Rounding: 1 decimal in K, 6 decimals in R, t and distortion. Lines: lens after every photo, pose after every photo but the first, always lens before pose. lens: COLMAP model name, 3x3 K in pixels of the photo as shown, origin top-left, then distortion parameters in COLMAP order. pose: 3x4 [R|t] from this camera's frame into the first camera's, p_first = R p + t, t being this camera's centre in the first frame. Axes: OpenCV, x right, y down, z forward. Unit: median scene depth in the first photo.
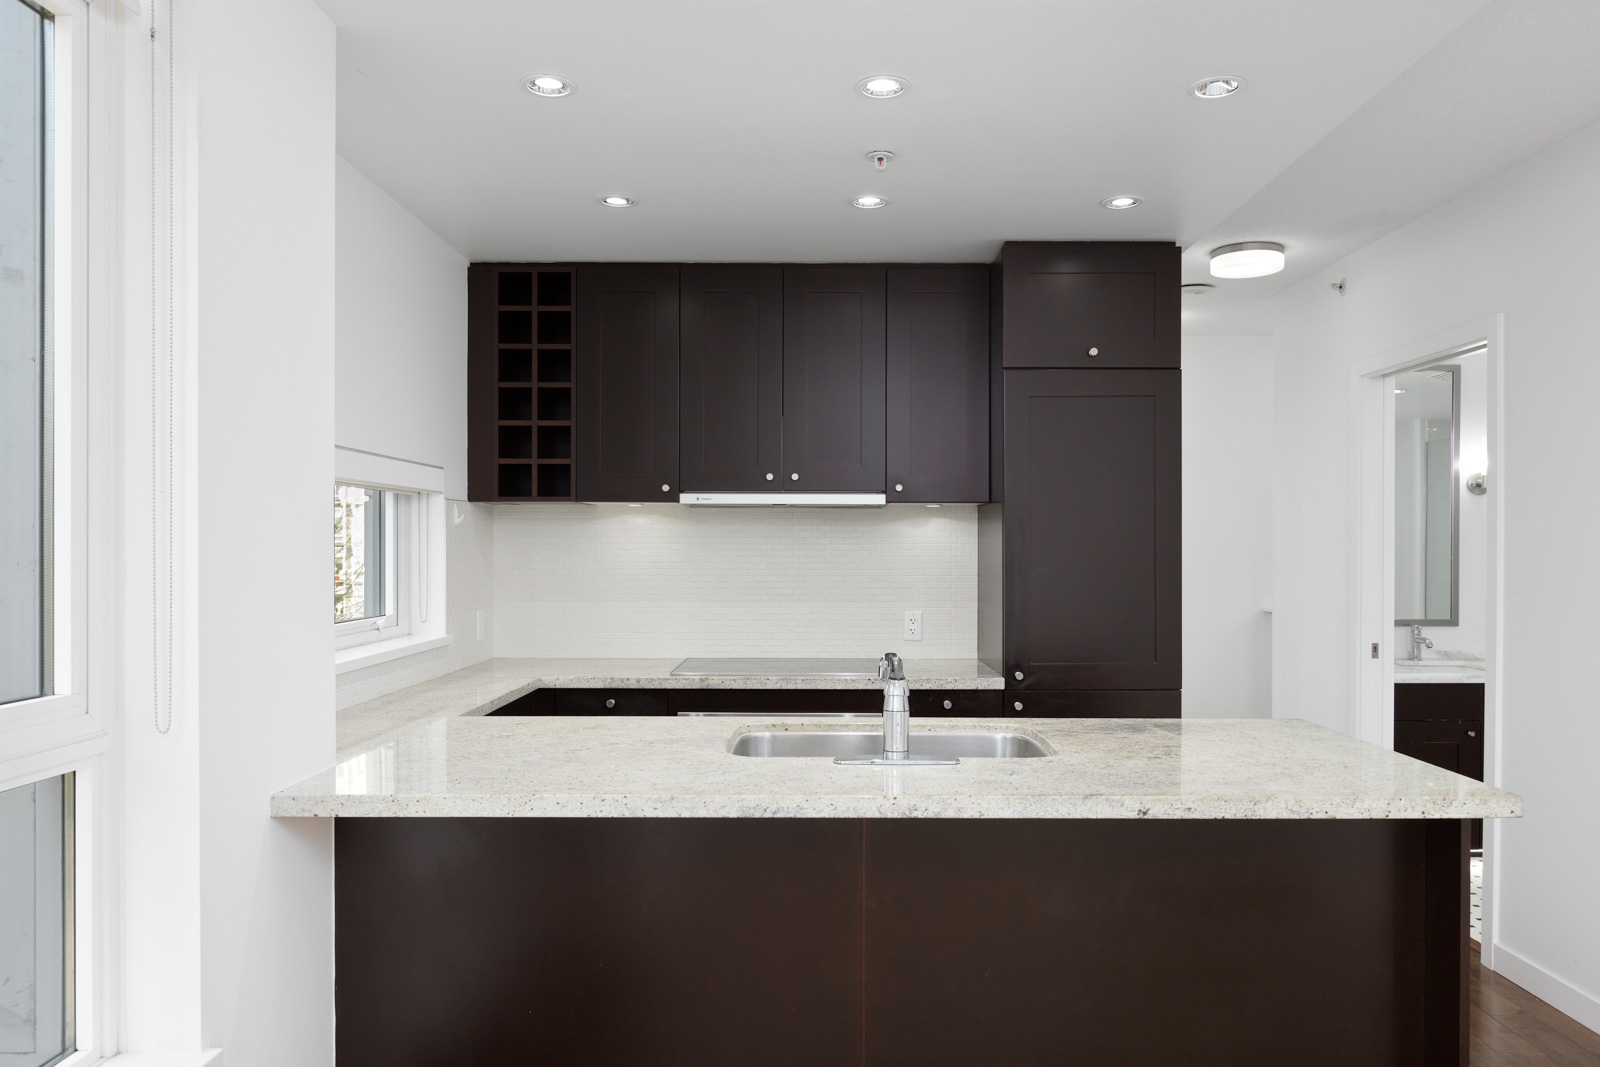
lens RADIAL K [[1133.3, 0, 800.0], [0, 1133.3, 533.5], [0, 0, 1]] dist [0.002526, 0.000821]
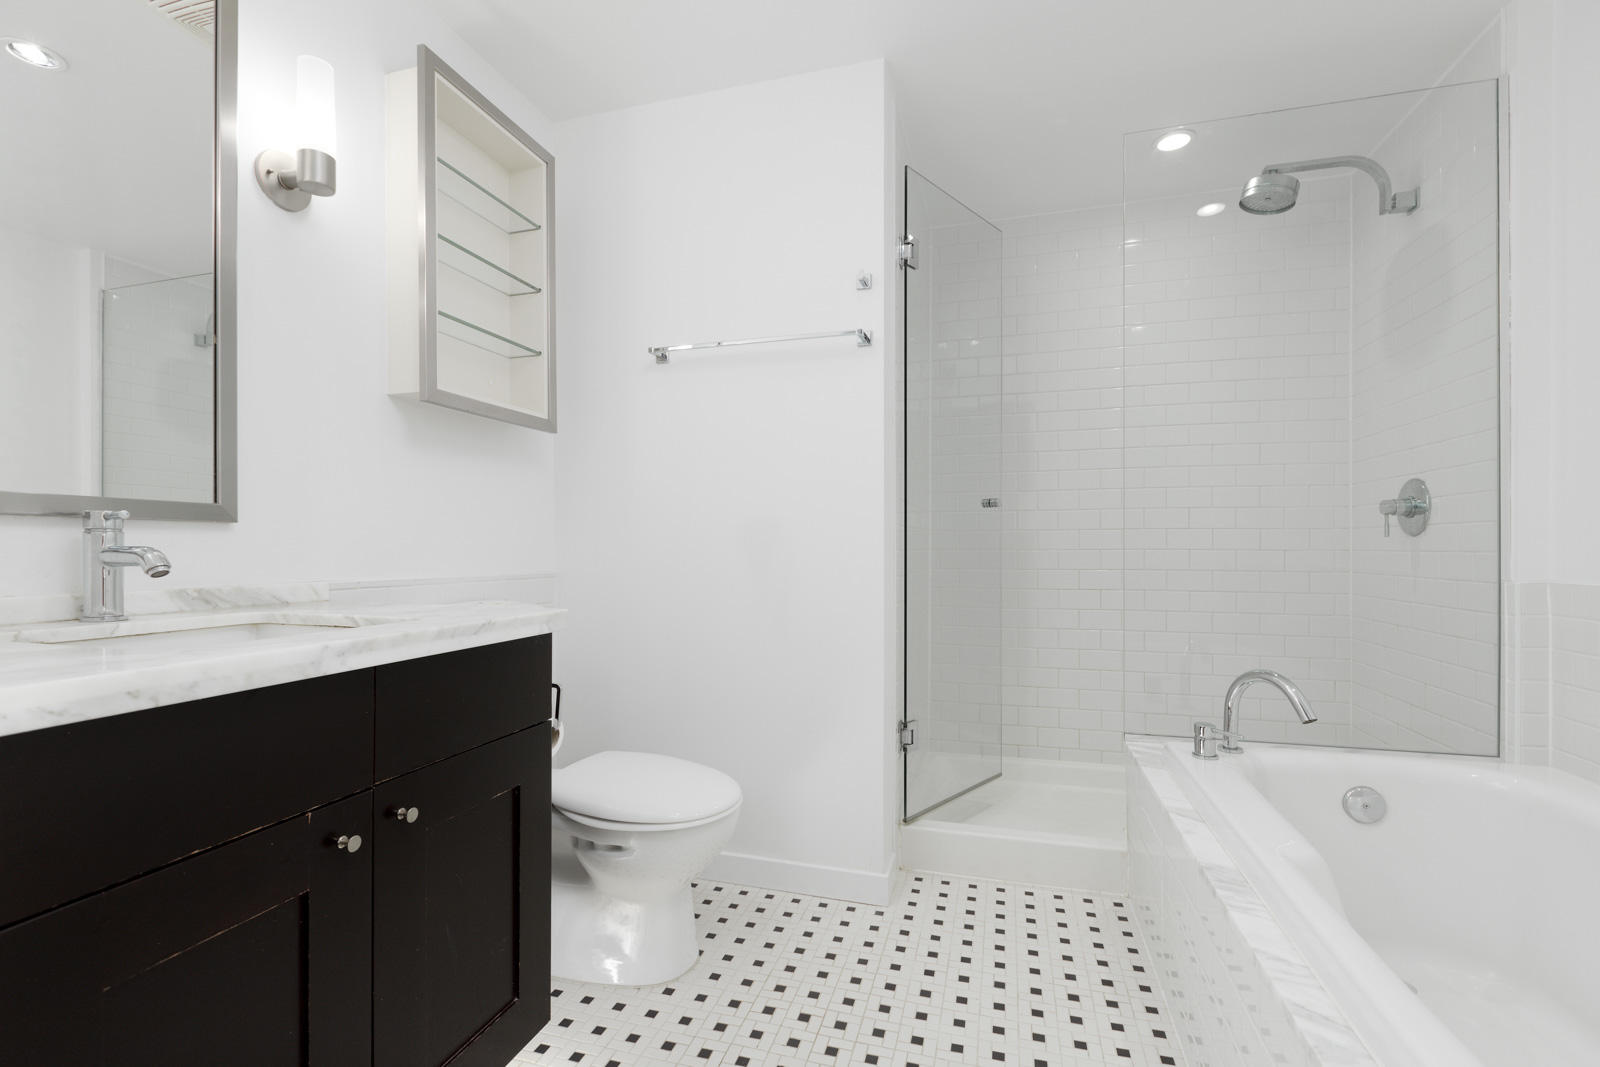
lens RADIAL K [[711.8, 0, 801.5], [0, 711.8, 541.1], [0, 0, 1]] dist [0.001540, 0.000131]
pose [[0.267769, 0.005928, 0.963465, 0.399927], [-0.006969, 0.999967, -0.004216, 0.088114], [-0.963458, -0.005585, 0.267802, 0.752924]]
